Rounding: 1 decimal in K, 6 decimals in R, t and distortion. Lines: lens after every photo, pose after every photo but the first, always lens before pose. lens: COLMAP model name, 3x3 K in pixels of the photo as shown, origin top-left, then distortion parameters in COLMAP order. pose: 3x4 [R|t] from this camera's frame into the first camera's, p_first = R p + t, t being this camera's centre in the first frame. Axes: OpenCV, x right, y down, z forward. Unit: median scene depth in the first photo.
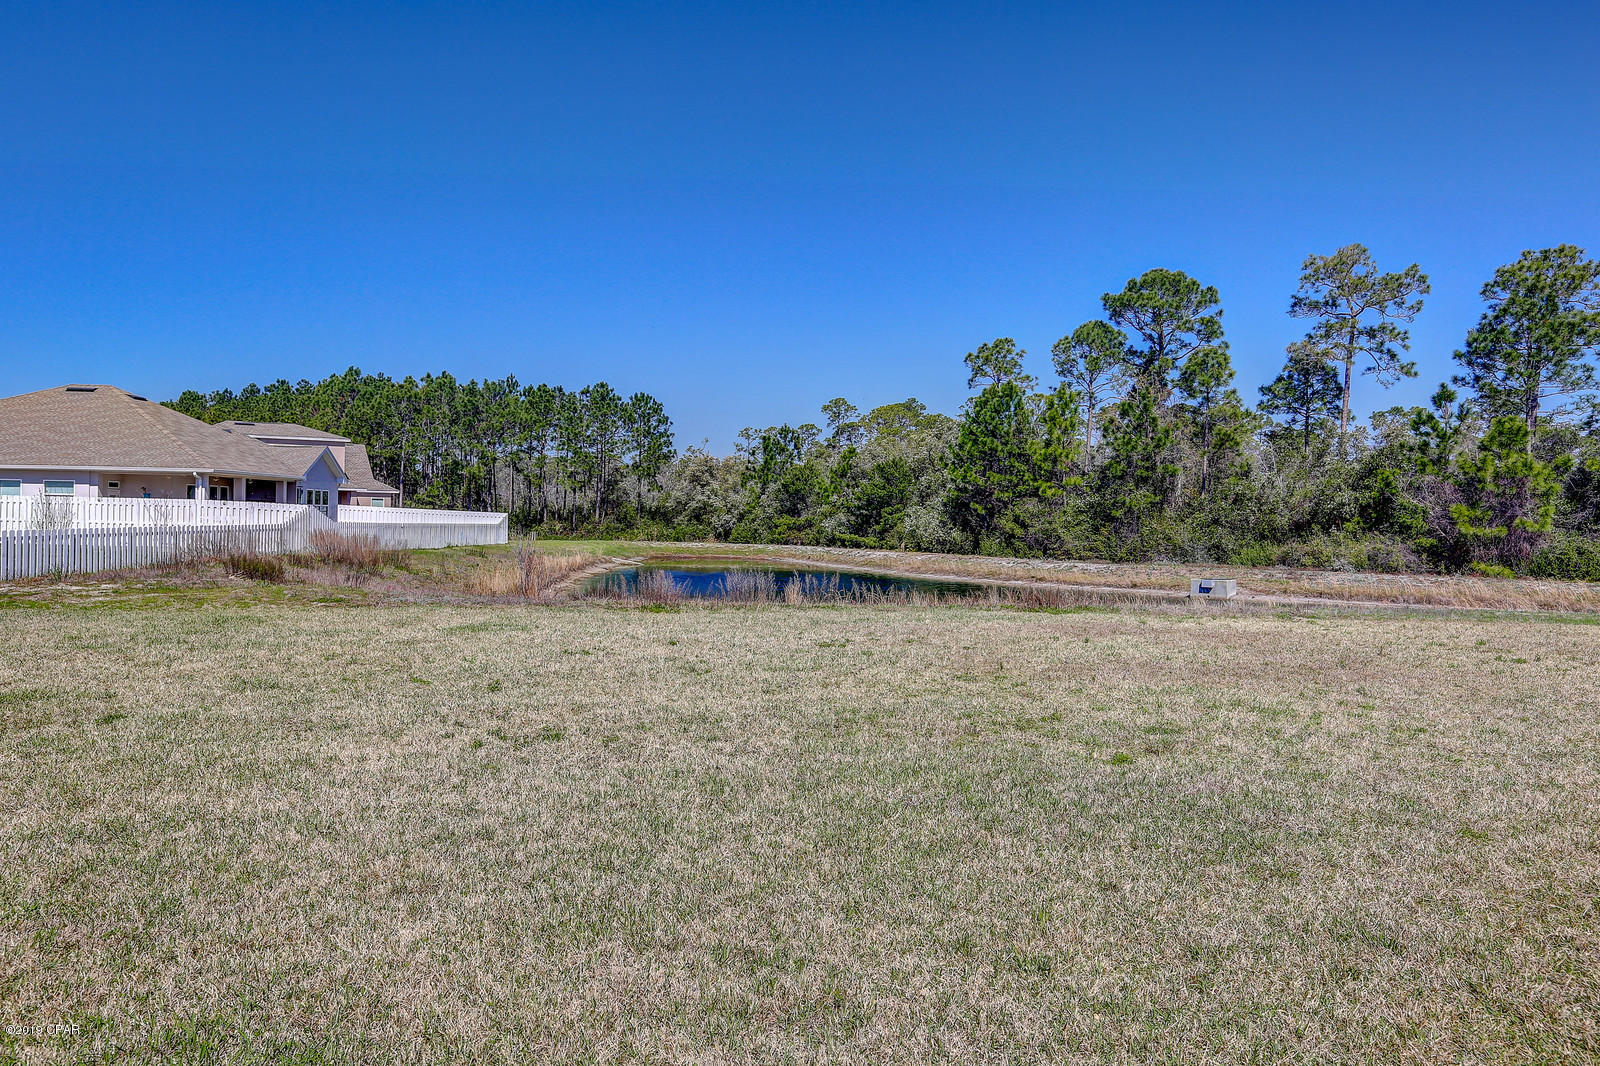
lens RADIAL K [[1248.9, 0, 801.1], [0, 1248.9, 528.6], [0, 0, 1]] dist [-0.003229, 0.000487]
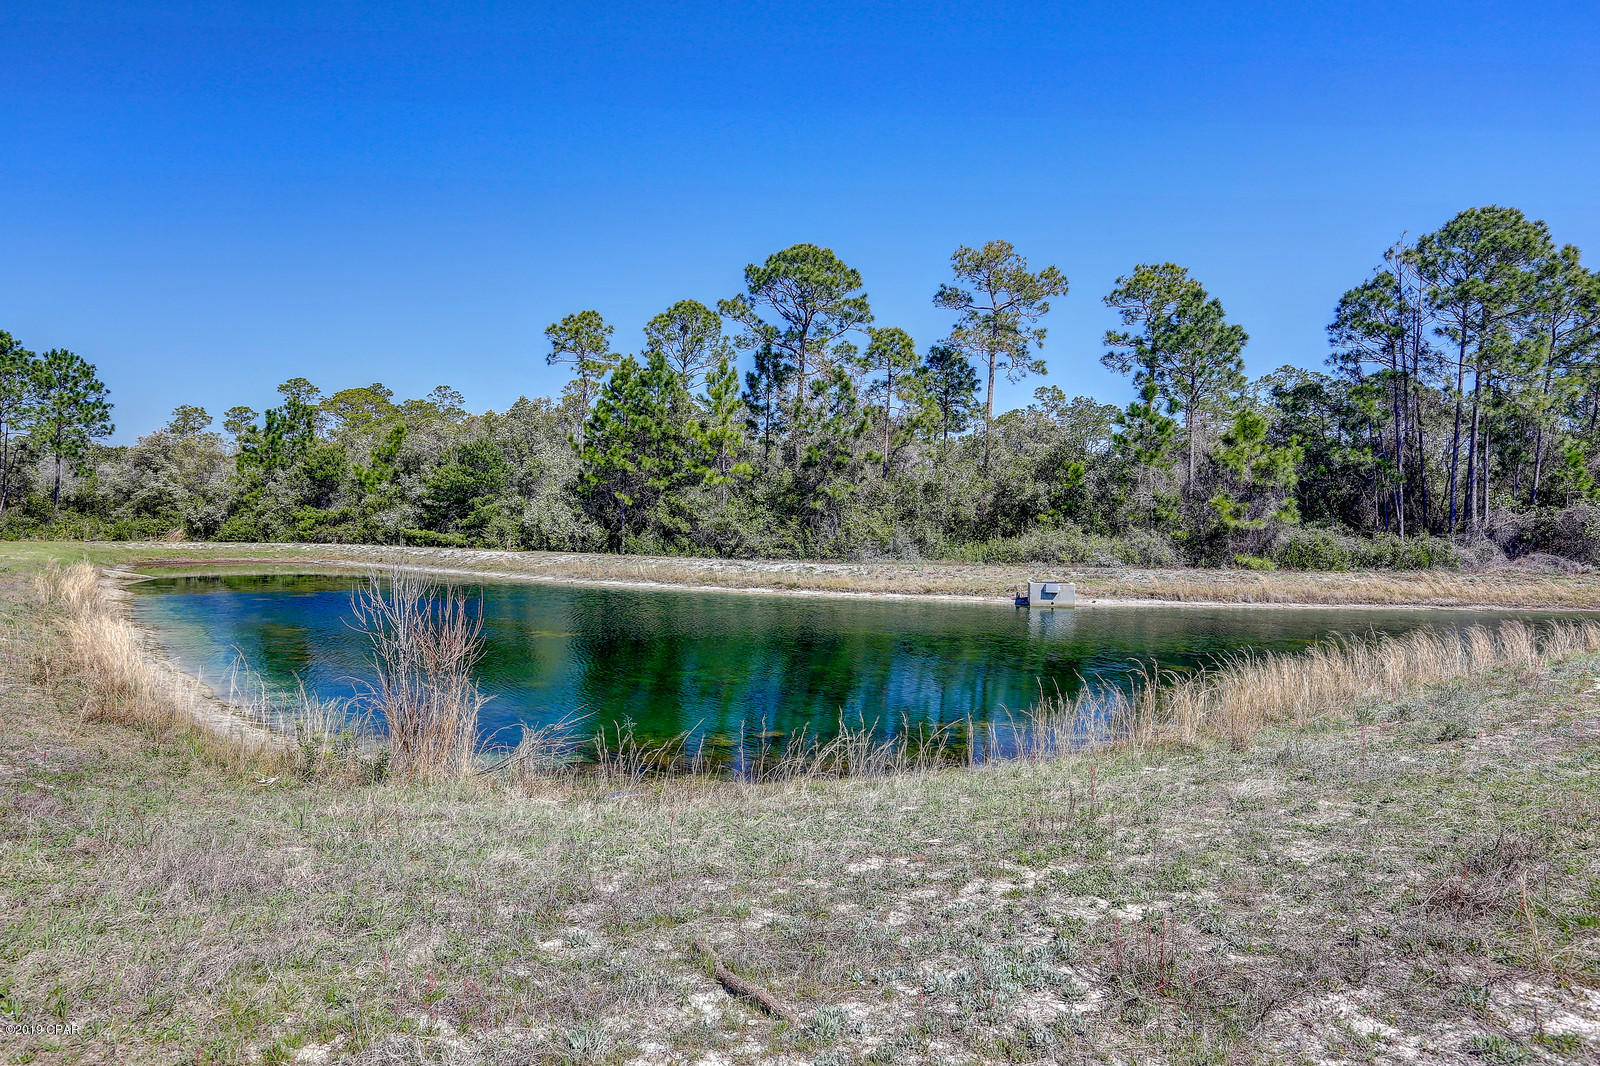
lens RADIAL K [[1043.6, 0, 801.0], [0, 1043.6, 530.5], [0, 0, 1]] dist [-0.016645, 0.002818]
pose [[0.846753, -0.013108, 0.531824, -0.125215], [0.005890, 0.999866, 0.015266, -0.004503], [-0.531953, -0.009794, 0.846717, 0.313383]]
